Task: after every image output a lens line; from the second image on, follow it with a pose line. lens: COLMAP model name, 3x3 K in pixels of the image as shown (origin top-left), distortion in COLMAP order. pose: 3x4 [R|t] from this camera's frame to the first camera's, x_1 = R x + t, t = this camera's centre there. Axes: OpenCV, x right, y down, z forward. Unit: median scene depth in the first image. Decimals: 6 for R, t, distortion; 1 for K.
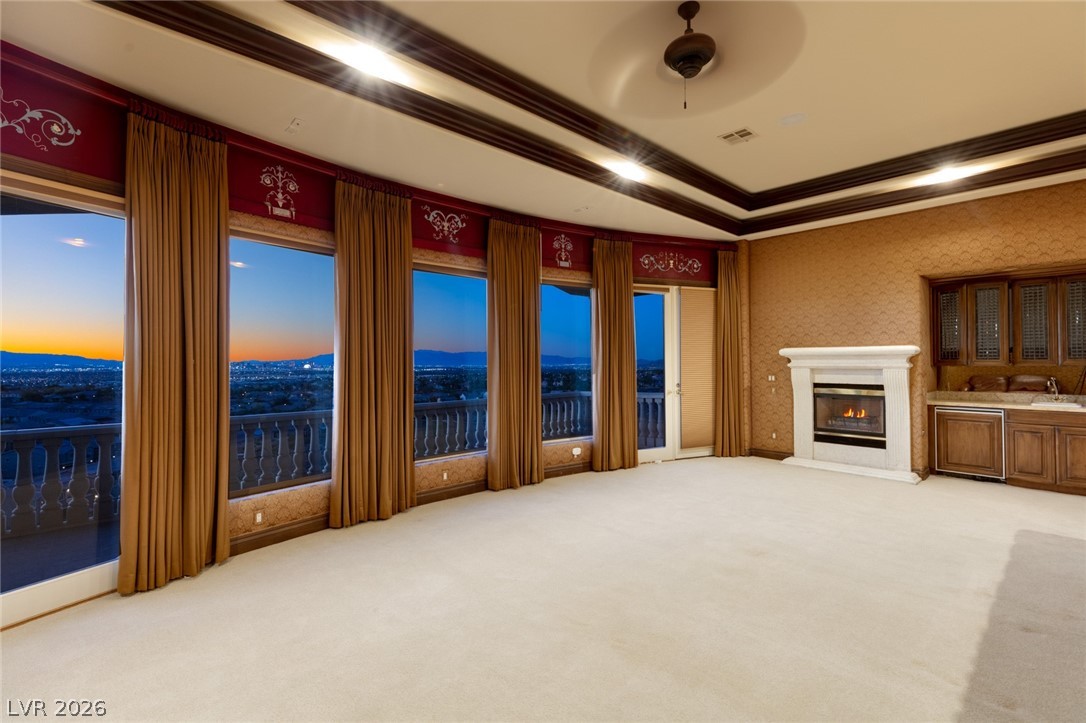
lens RADIAL K [[493.8, 0, 542.8], [0, 493.8, 357.7], [0, 0, 1]] dist [0.000488, 0.001494]
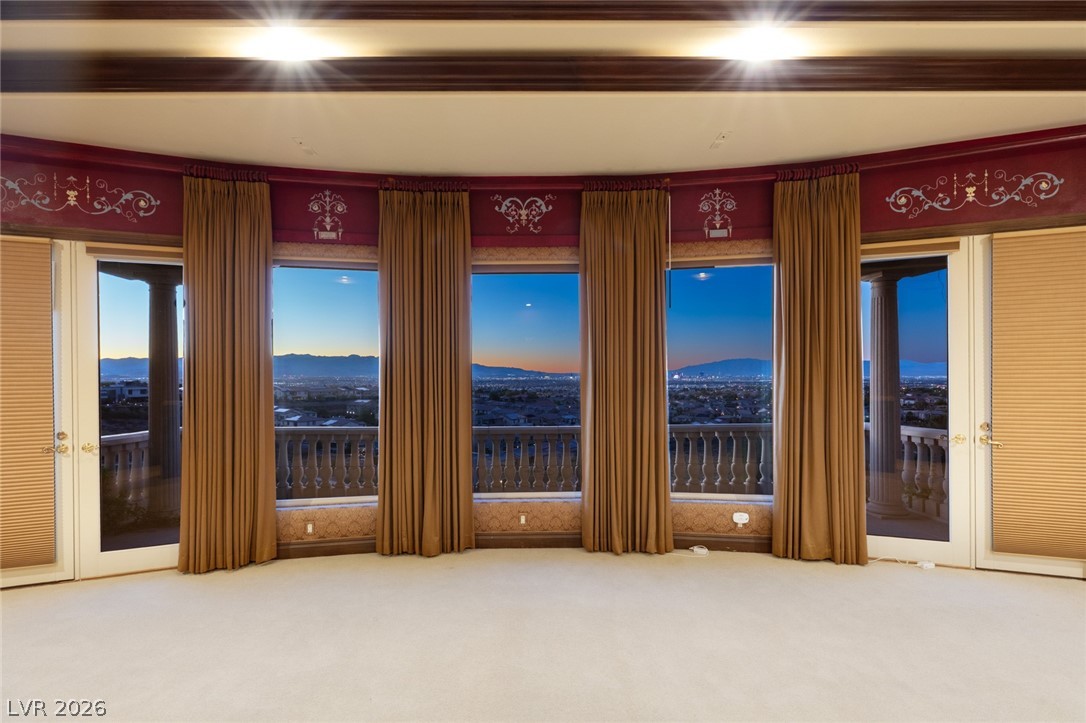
lens RADIAL K [[493.8, 0, 527.9], [0, 493.8, 377.0], [0, 0, 1]] dist [0.000488, 0.001494]
pose [[0.740492, 0.004433, -0.672050, 0.350740], [0.007514, 0.999861, 0.014875, -0.009732], [0.672023, -0.016065, 0.740356, 0.387488]]
